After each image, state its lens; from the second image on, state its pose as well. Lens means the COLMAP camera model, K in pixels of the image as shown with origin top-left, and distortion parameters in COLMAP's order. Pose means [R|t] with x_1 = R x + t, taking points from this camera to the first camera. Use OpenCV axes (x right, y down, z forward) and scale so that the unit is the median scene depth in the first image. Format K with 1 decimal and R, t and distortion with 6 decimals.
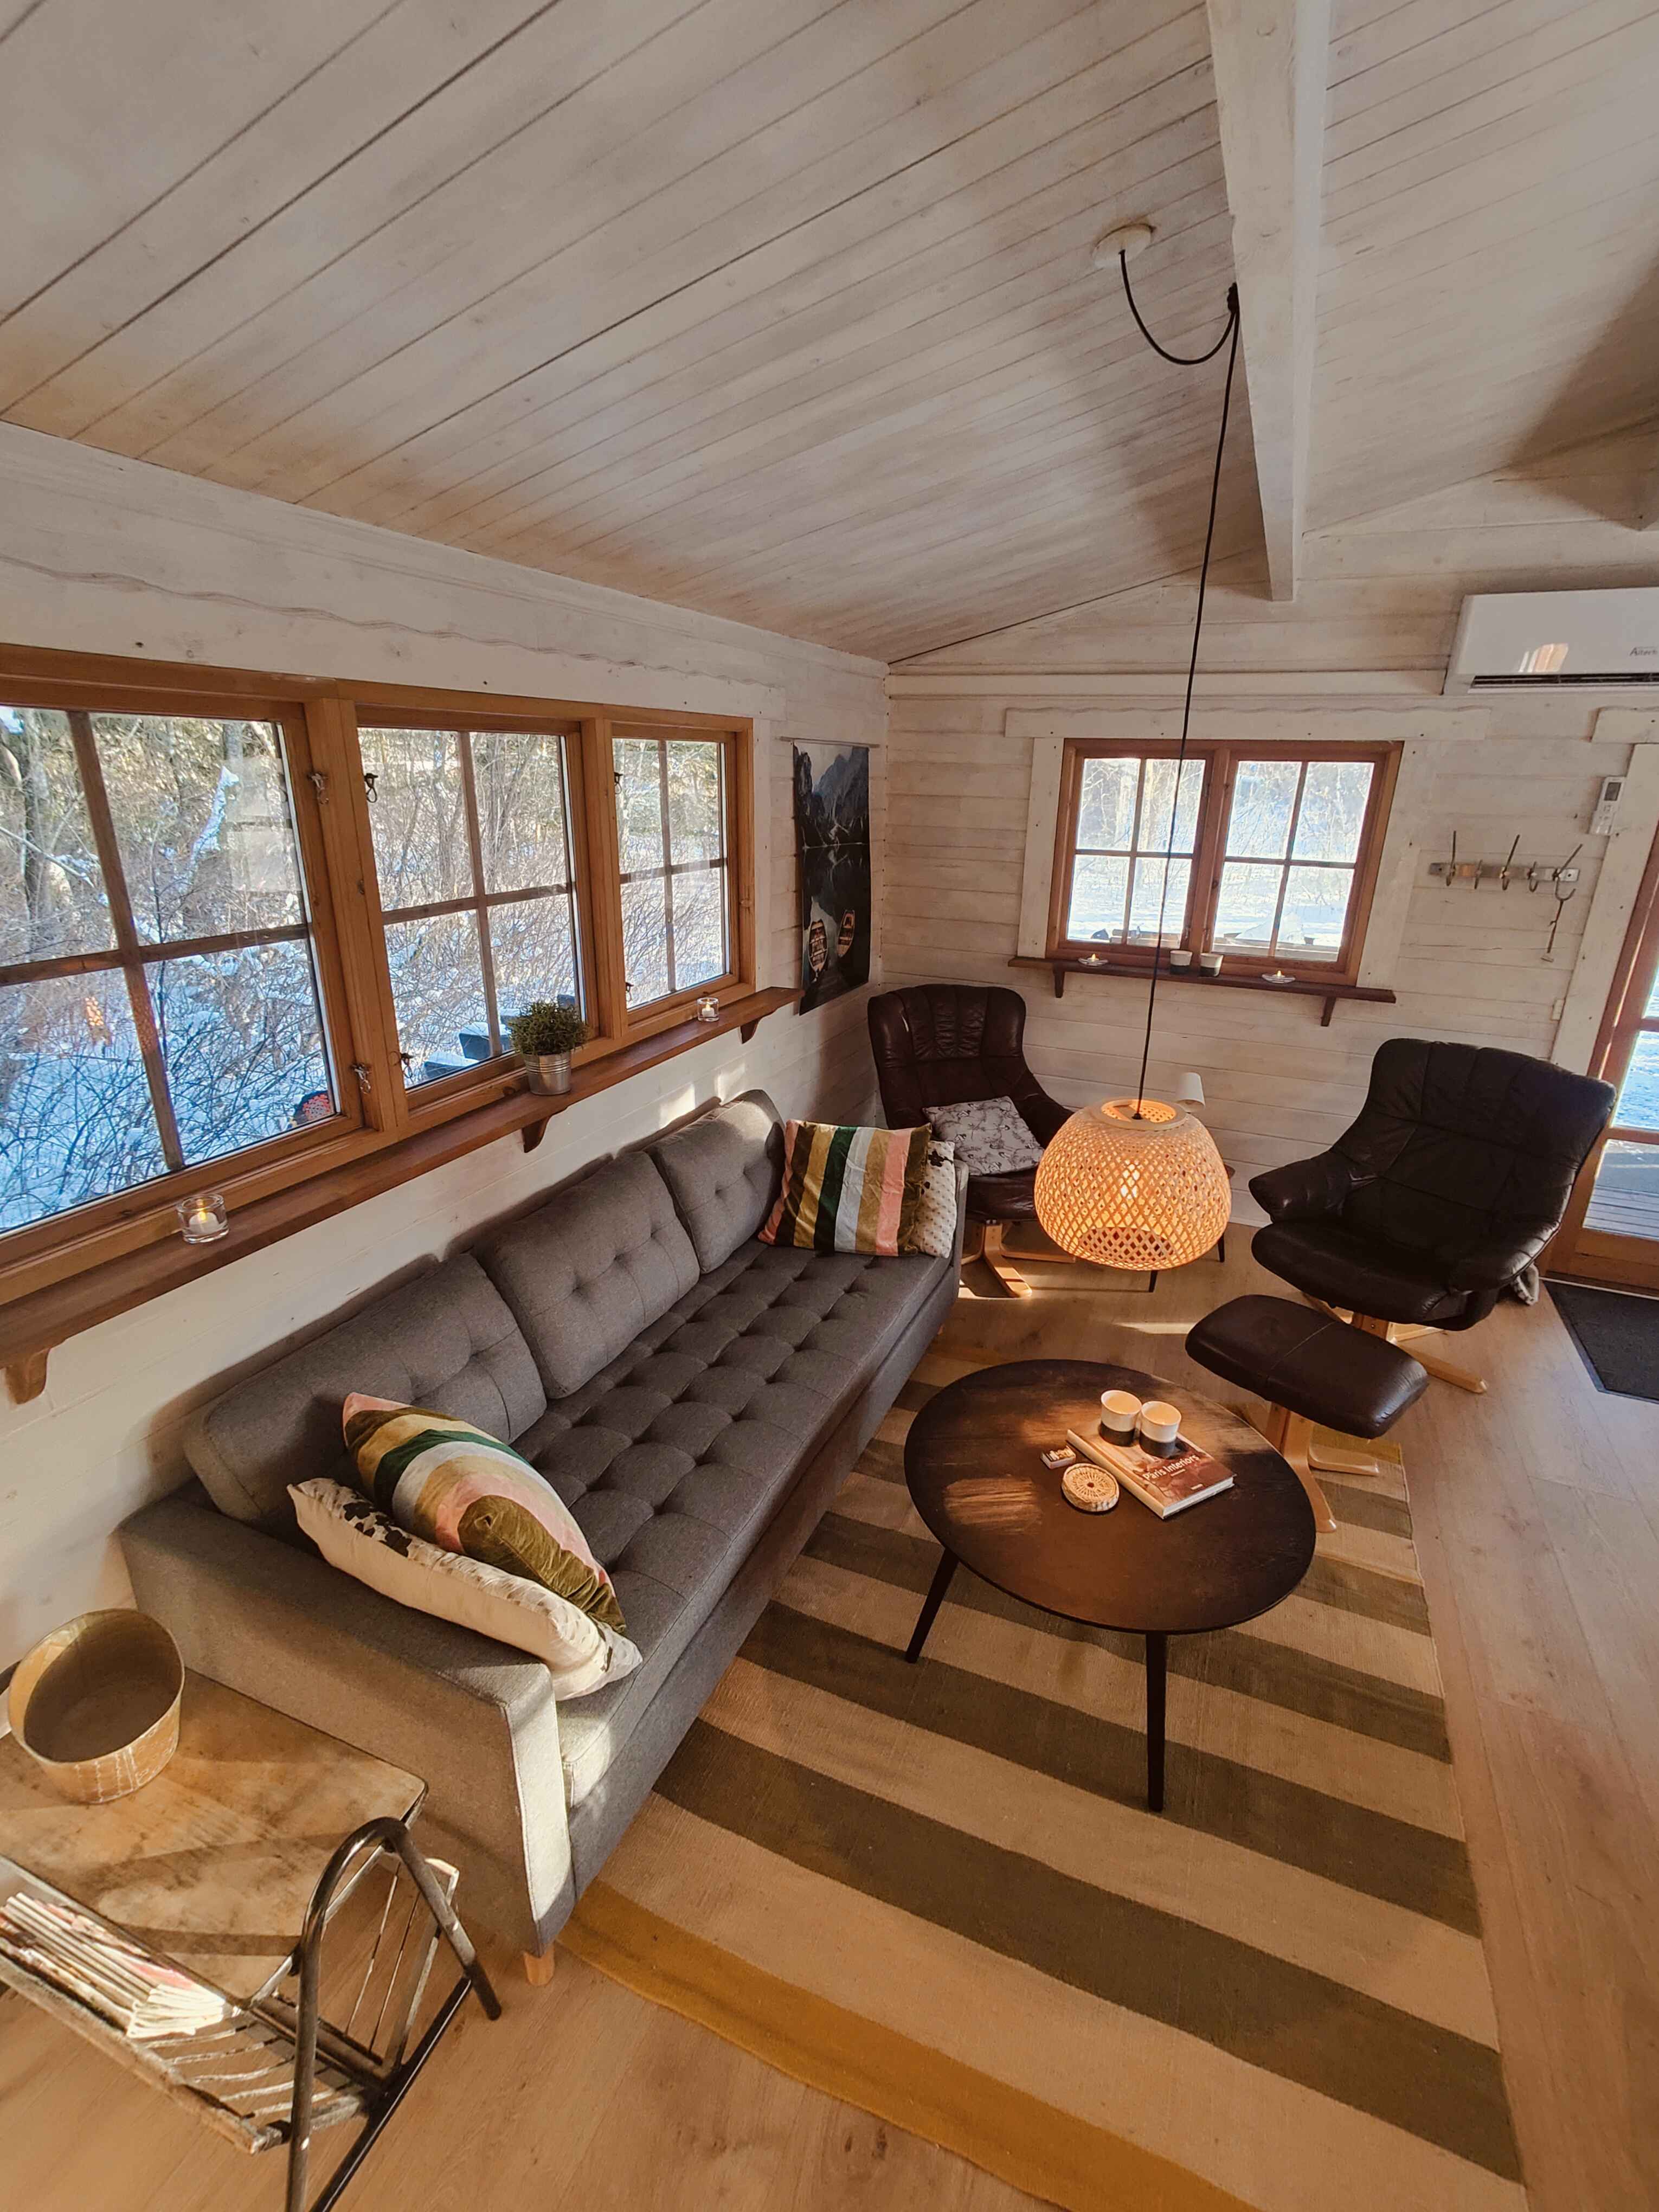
lens RADIAL K [[988.2, 0, 834.6], [0, 988.2, 1103.3], [0, 0, 1]] dist [0.010132, -0.000640]
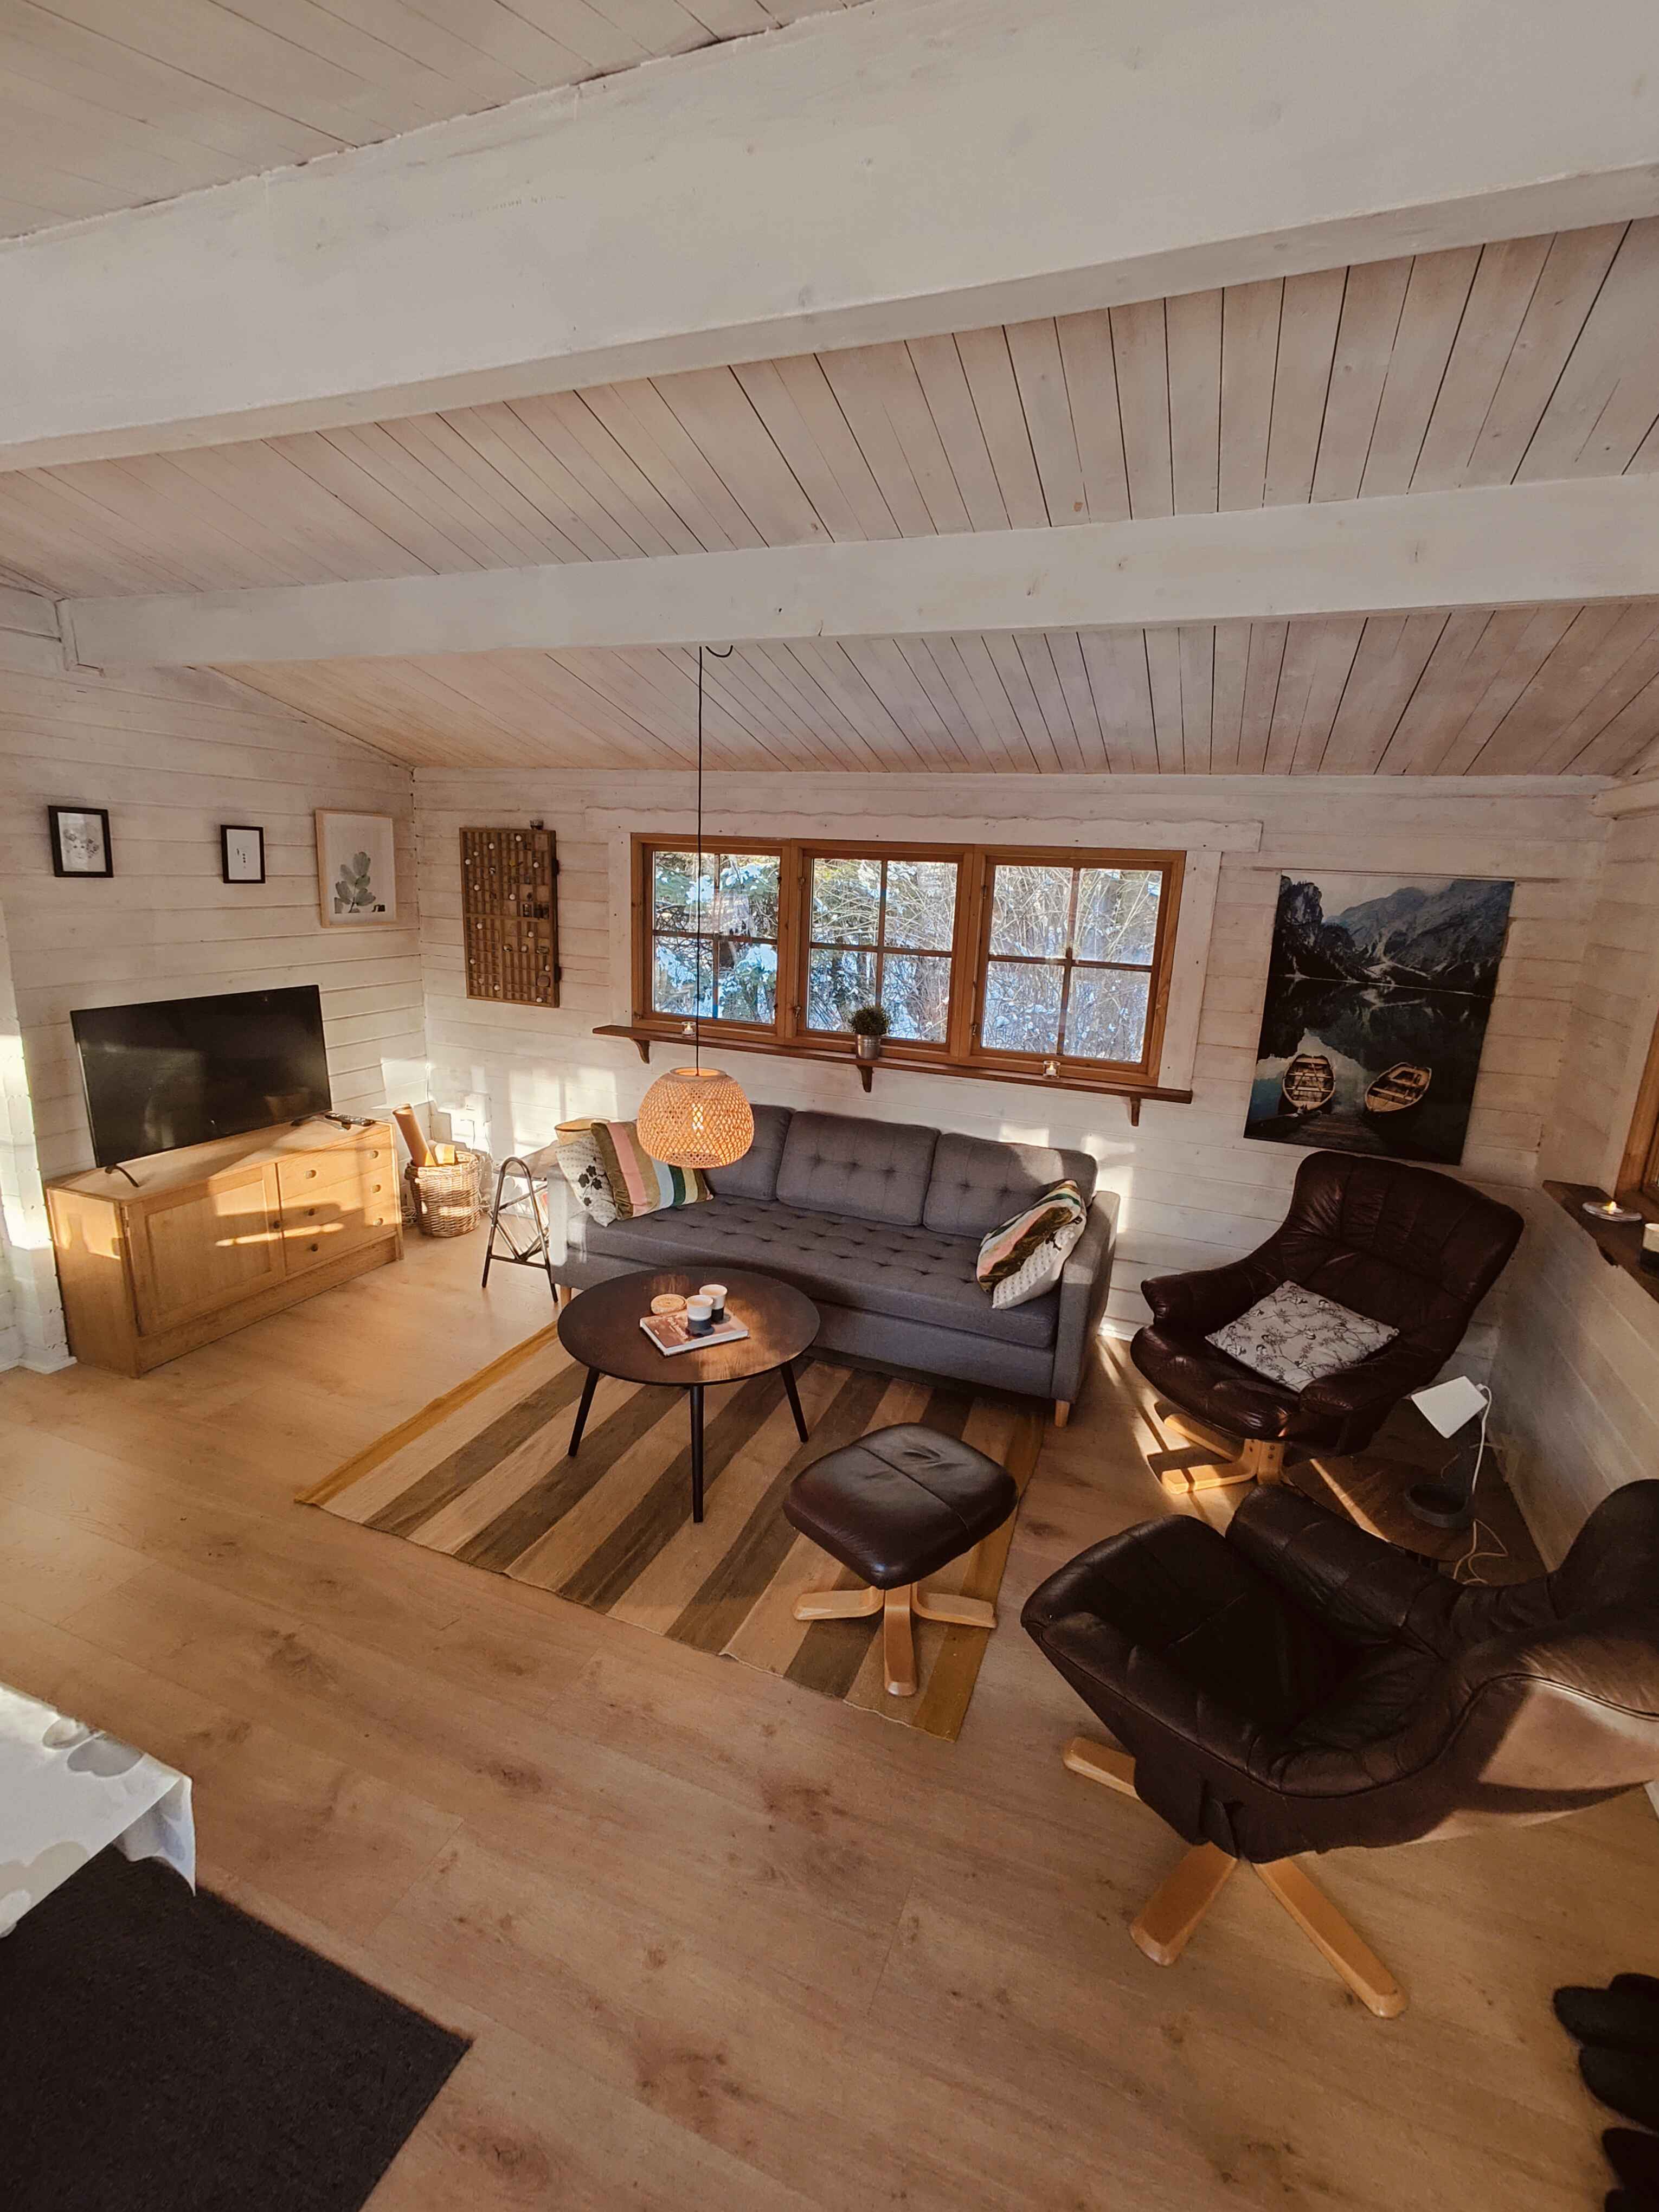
lens RADIAL K [[988.8, 0, 837.4], [0, 988.8, 1094.7], [0, 0, 1]] dist [0.003002, -0.000114]
pose [[0.039997, 0.204195, -0.978113, 1.048574], [-0.367203, 0.913401, 0.175670, -0.176102], [0.929280, 0.352140, 0.111514, 0.572839]]
